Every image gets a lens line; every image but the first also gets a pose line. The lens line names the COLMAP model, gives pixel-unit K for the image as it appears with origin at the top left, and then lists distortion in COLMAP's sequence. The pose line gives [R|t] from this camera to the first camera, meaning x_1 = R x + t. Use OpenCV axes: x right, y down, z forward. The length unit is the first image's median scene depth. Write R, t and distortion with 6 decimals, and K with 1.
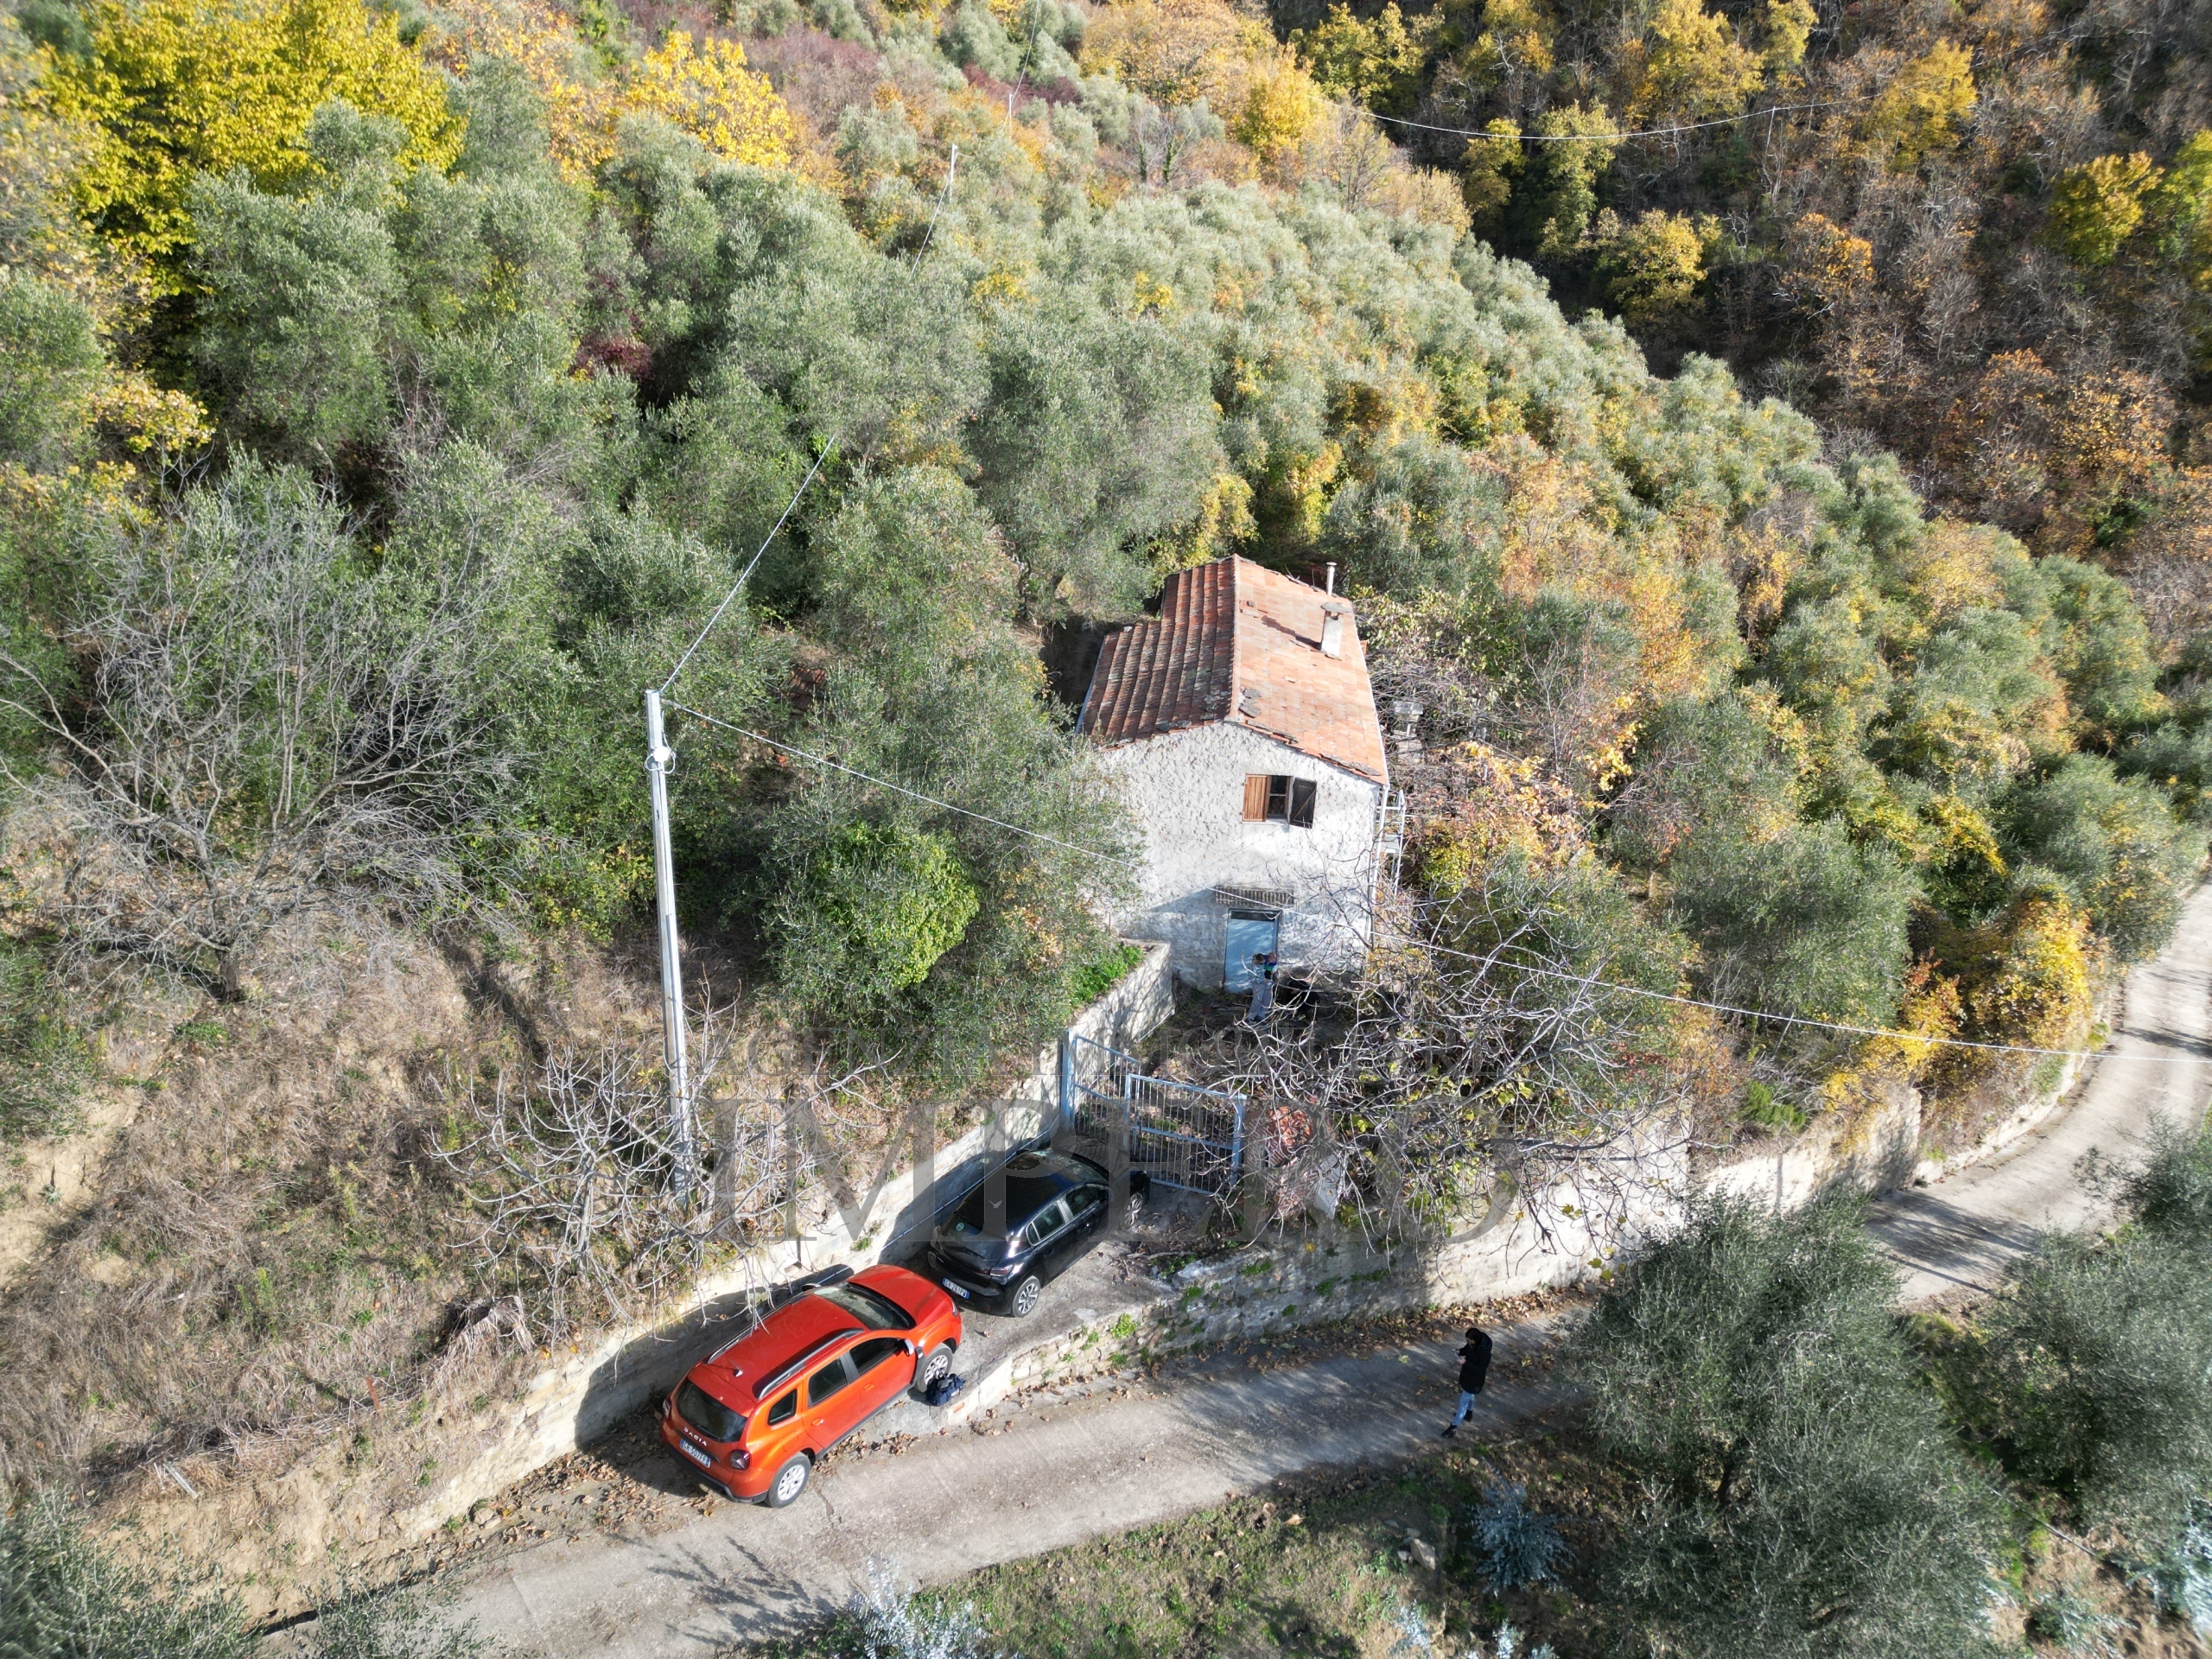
lens RADIAL K [[1551.2, 0, 1113.1], [0, 1551.2, 831.7], [0, 0, 1]] dist [0.089630, -0.082483]
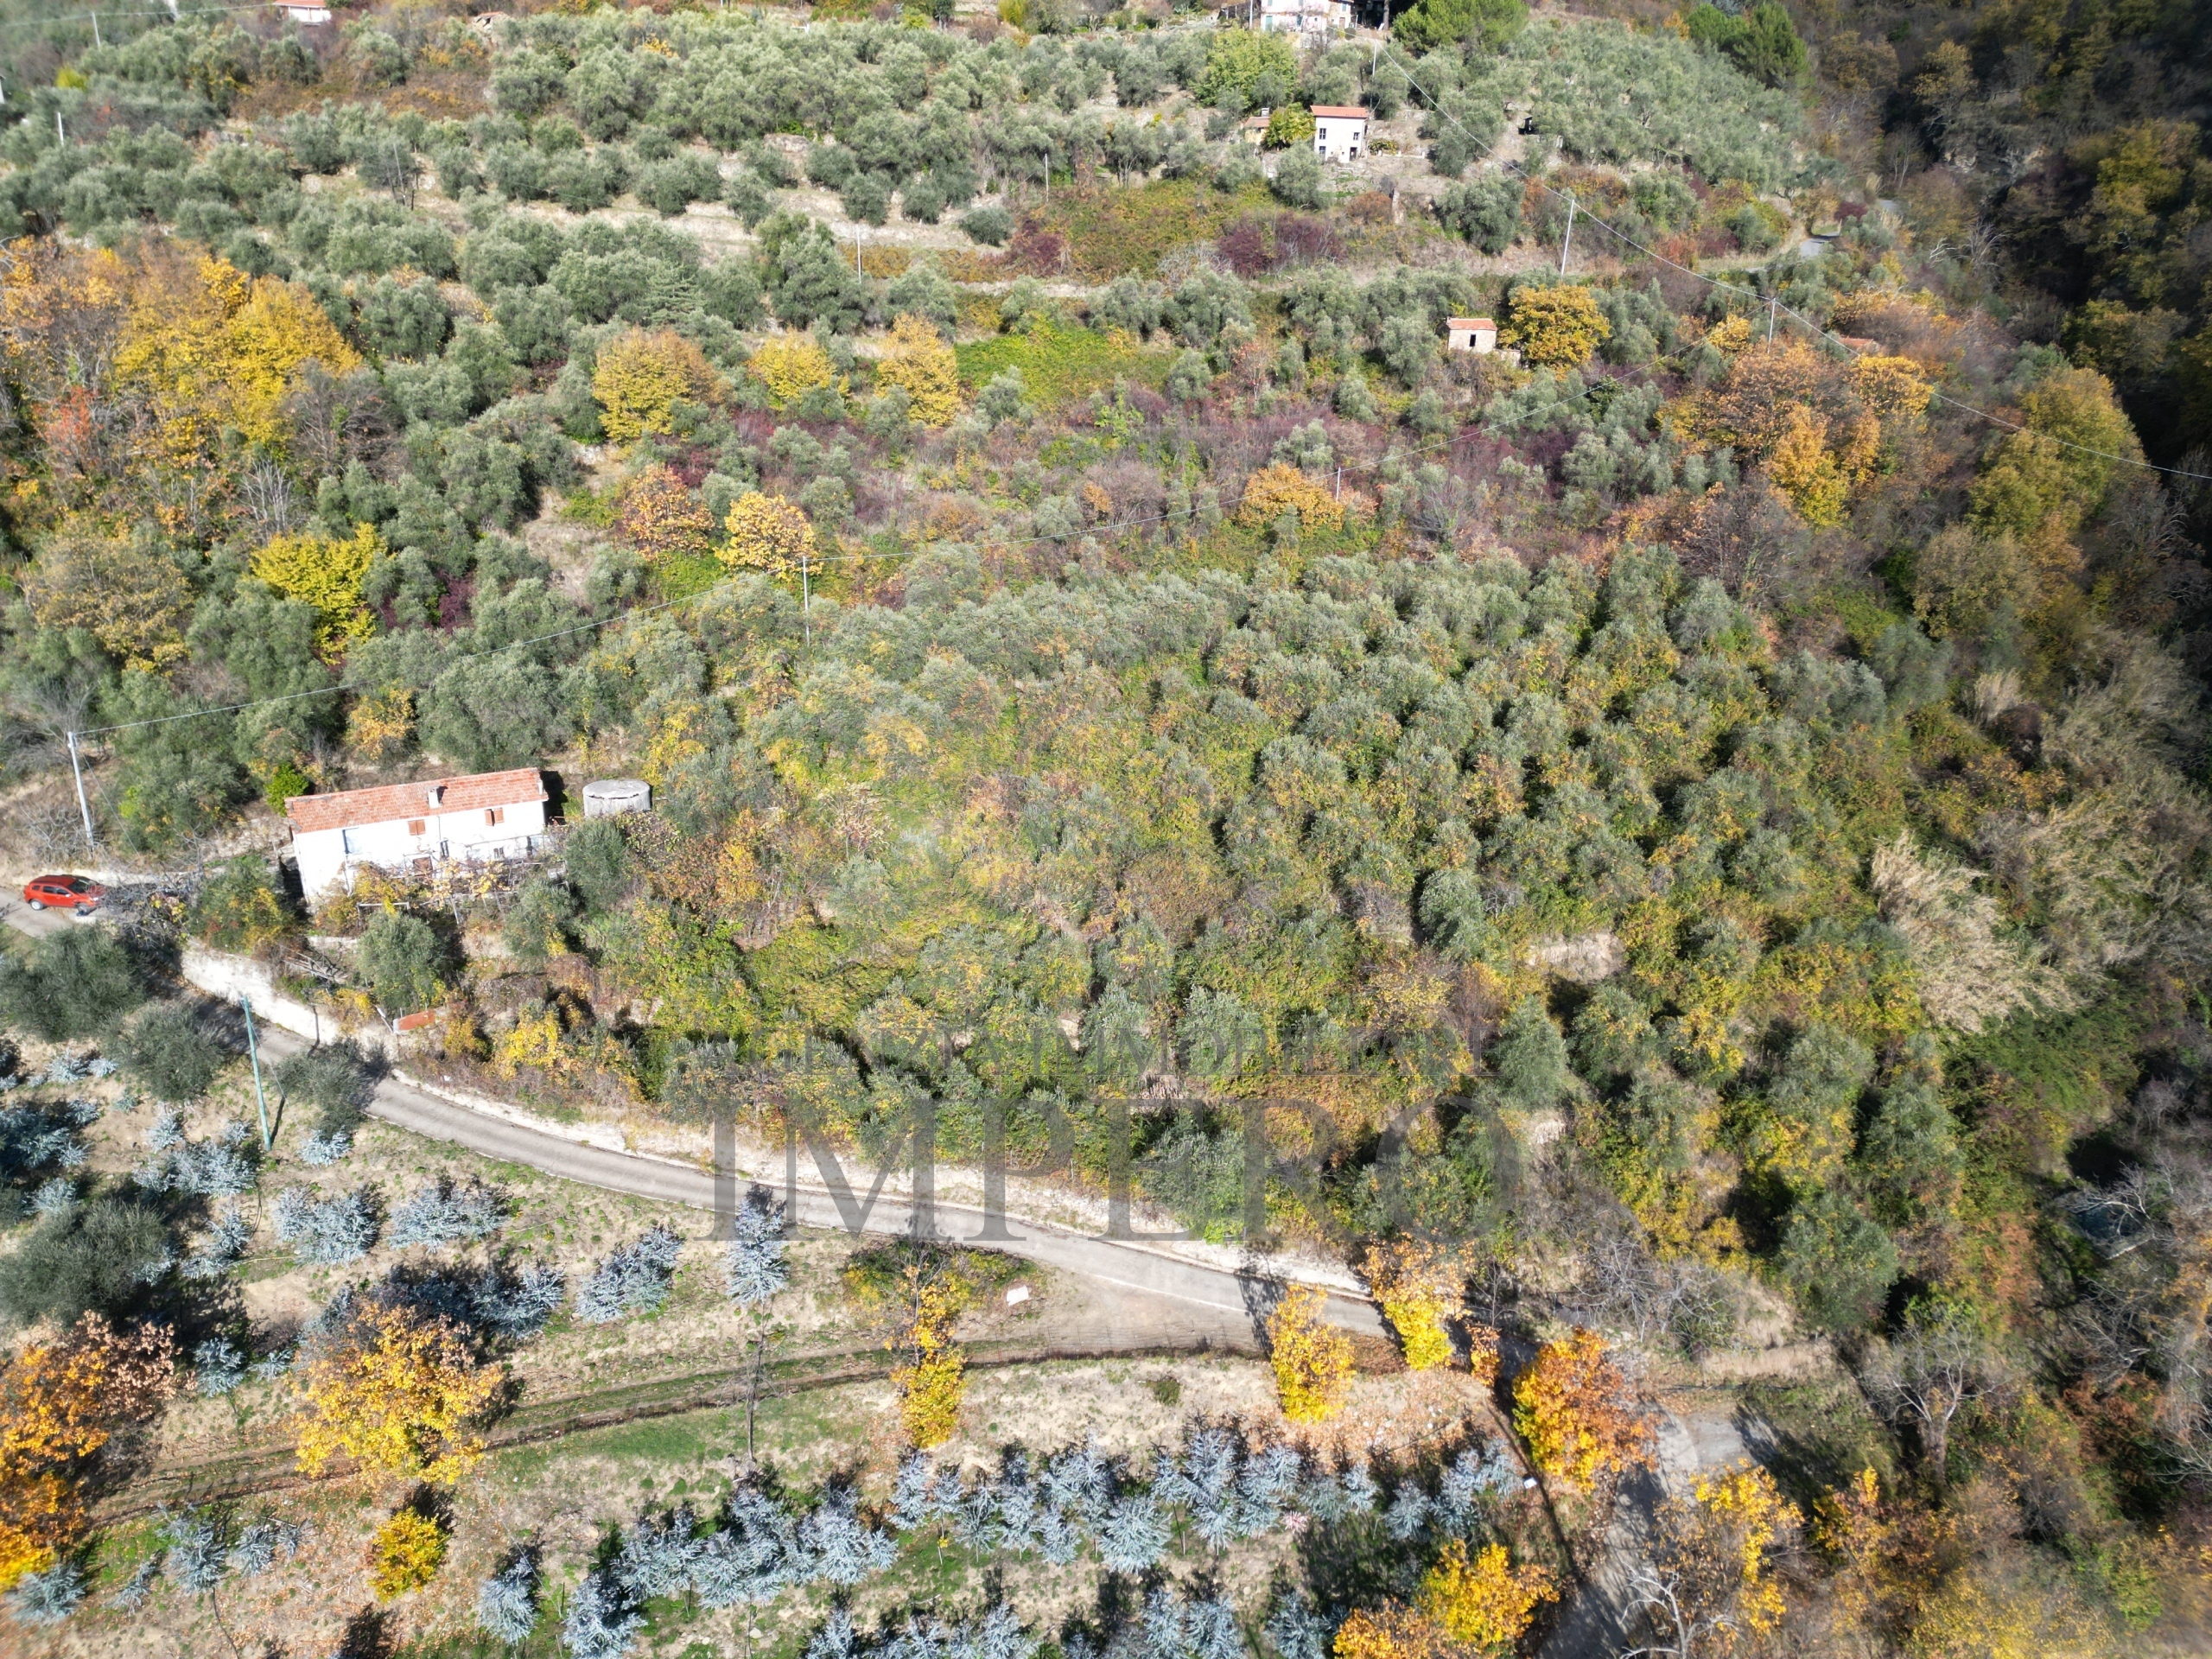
lens RADIAL K [[1545.5, 0, 1106.0], [0, 1545.5, 829.5], [0, 0, 1]] dist [0.050958, -0.004905]
pose [[0.557182, 0.264734, -0.787060, 0.629409], [-0.327546, 0.941036, 0.084645, -0.148457], [0.763061, 0.210636, 0.611041, 0.066646]]
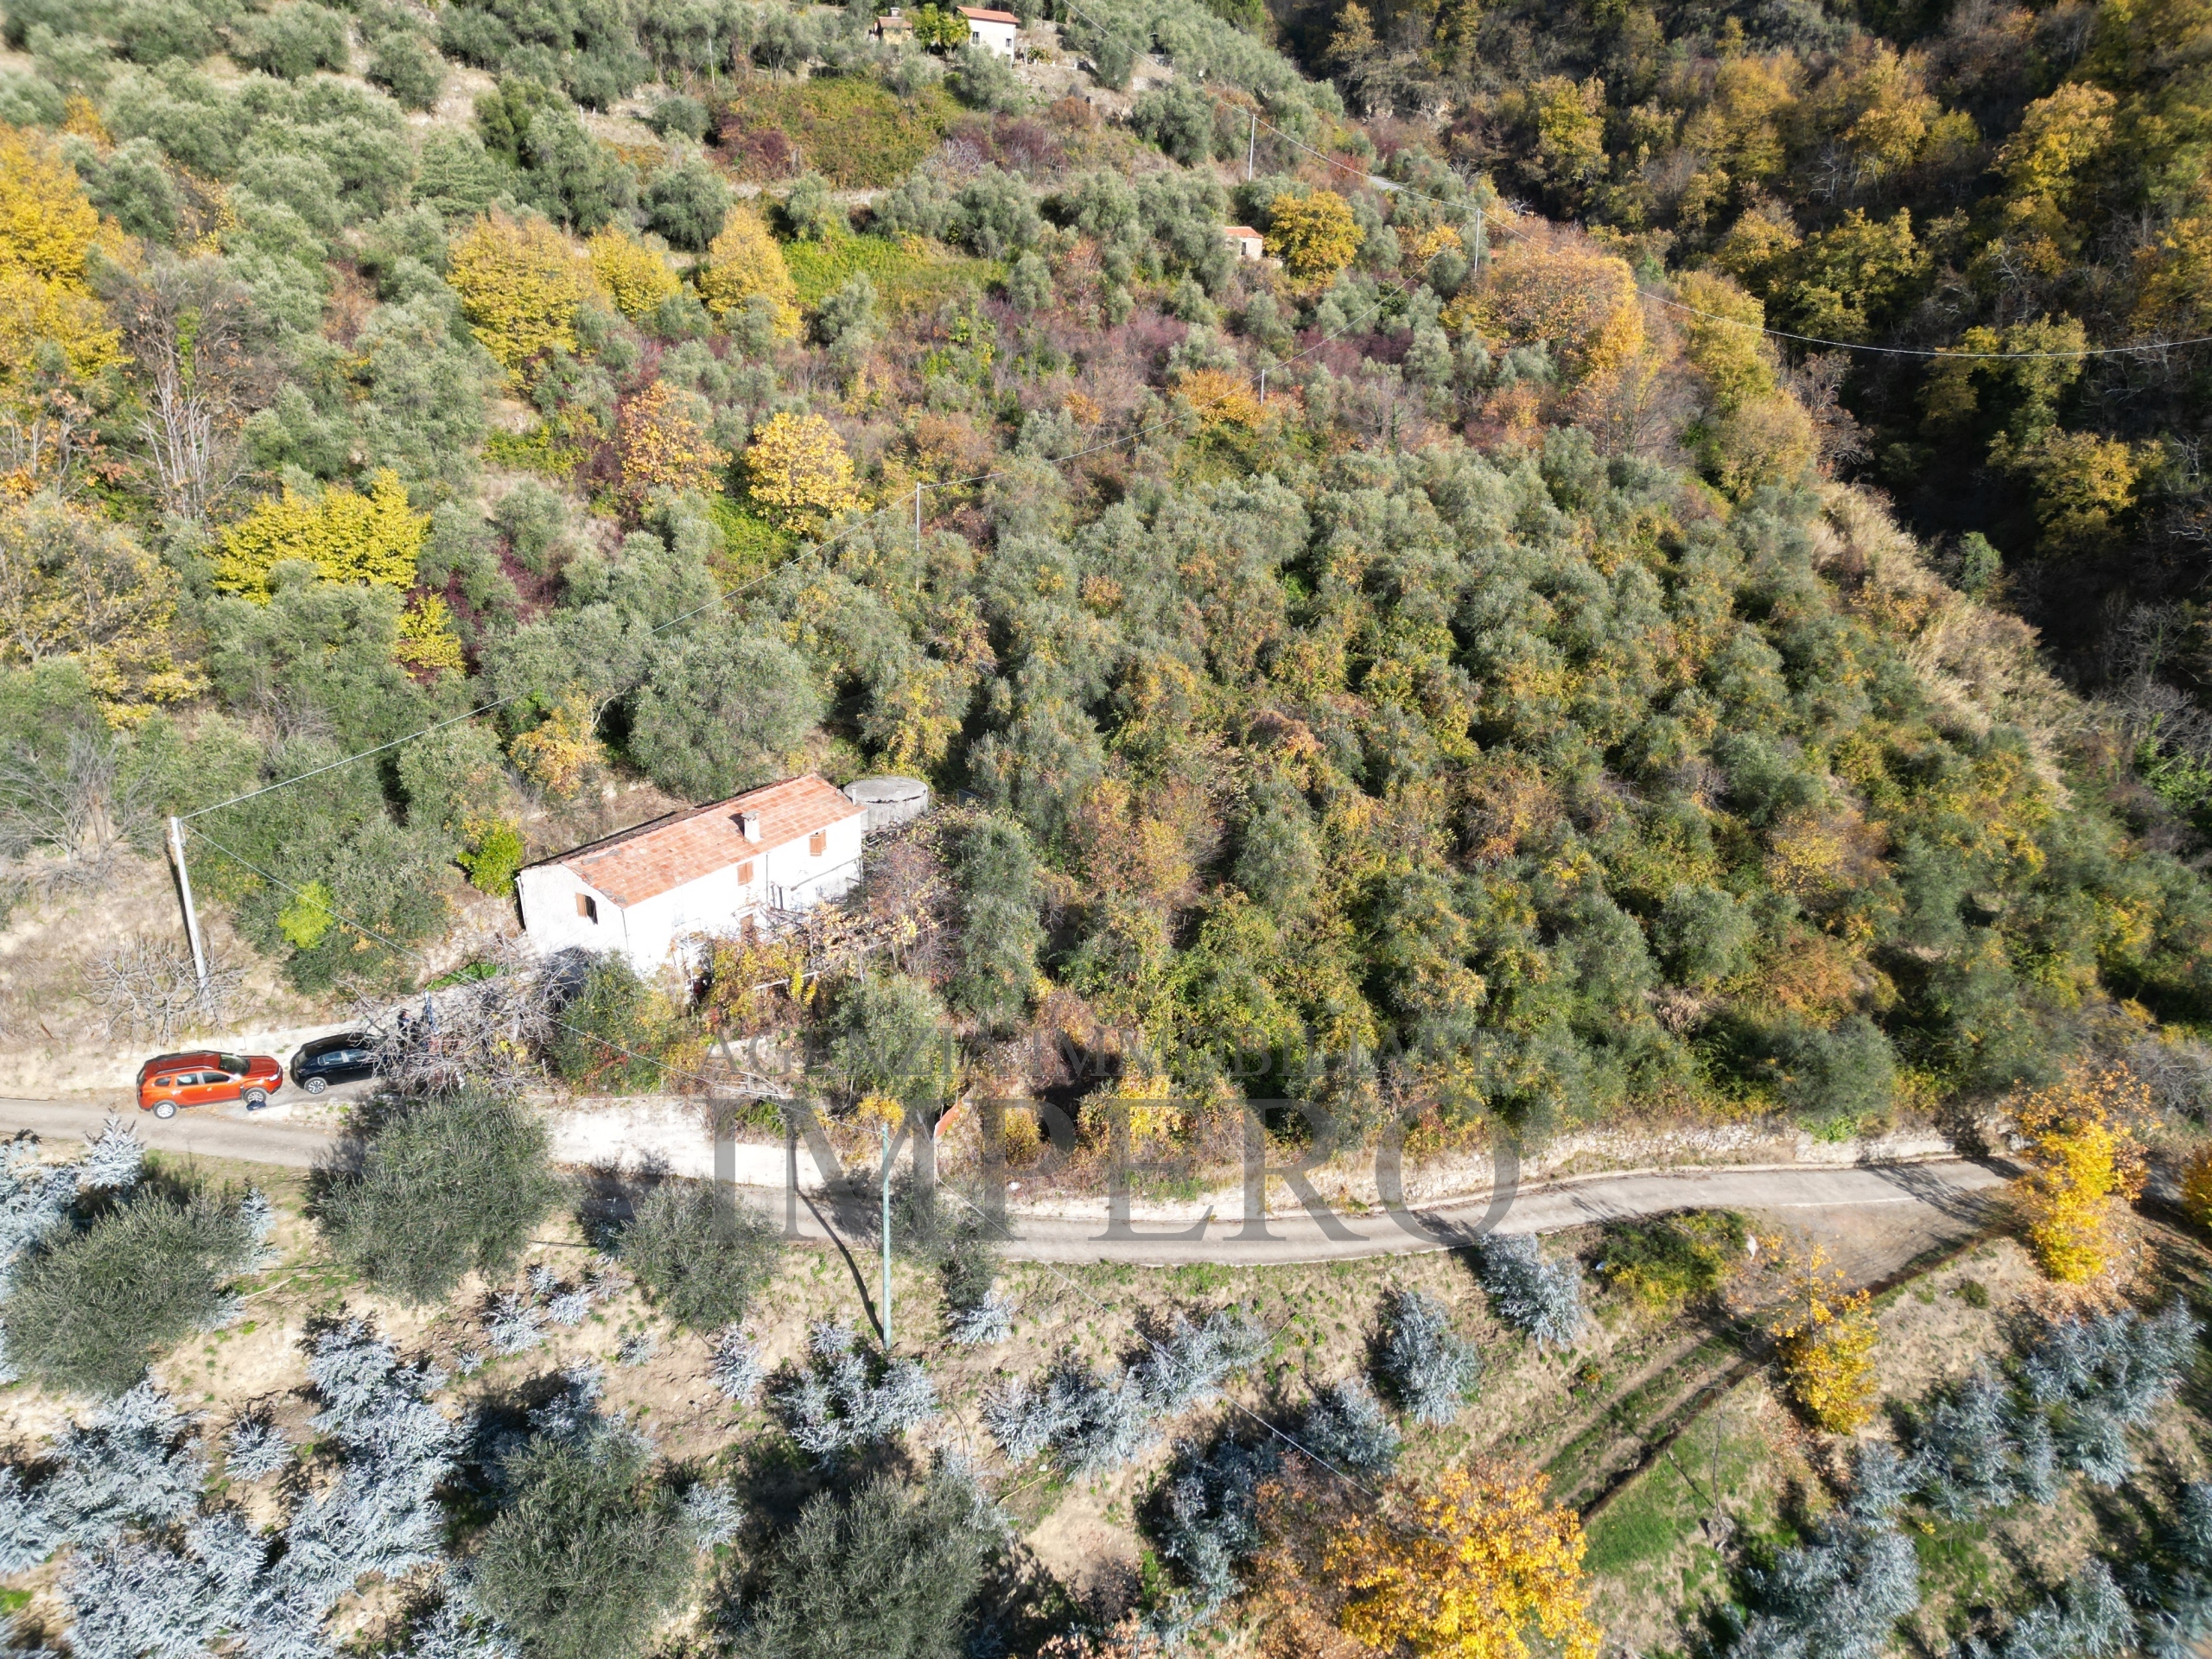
lens RADIAL K [[1551.2, 0, 1113.1], [0, 1551.2, 831.7], [0, 0, 1]] dist [0.089630, -0.082483]
pose [[0.877491, 0.144296, -0.457371, 0.303552], [-0.171895, 0.984931, -0.019055, -0.036815], [0.447729, 0.095340, 0.889072, -0.094990]]
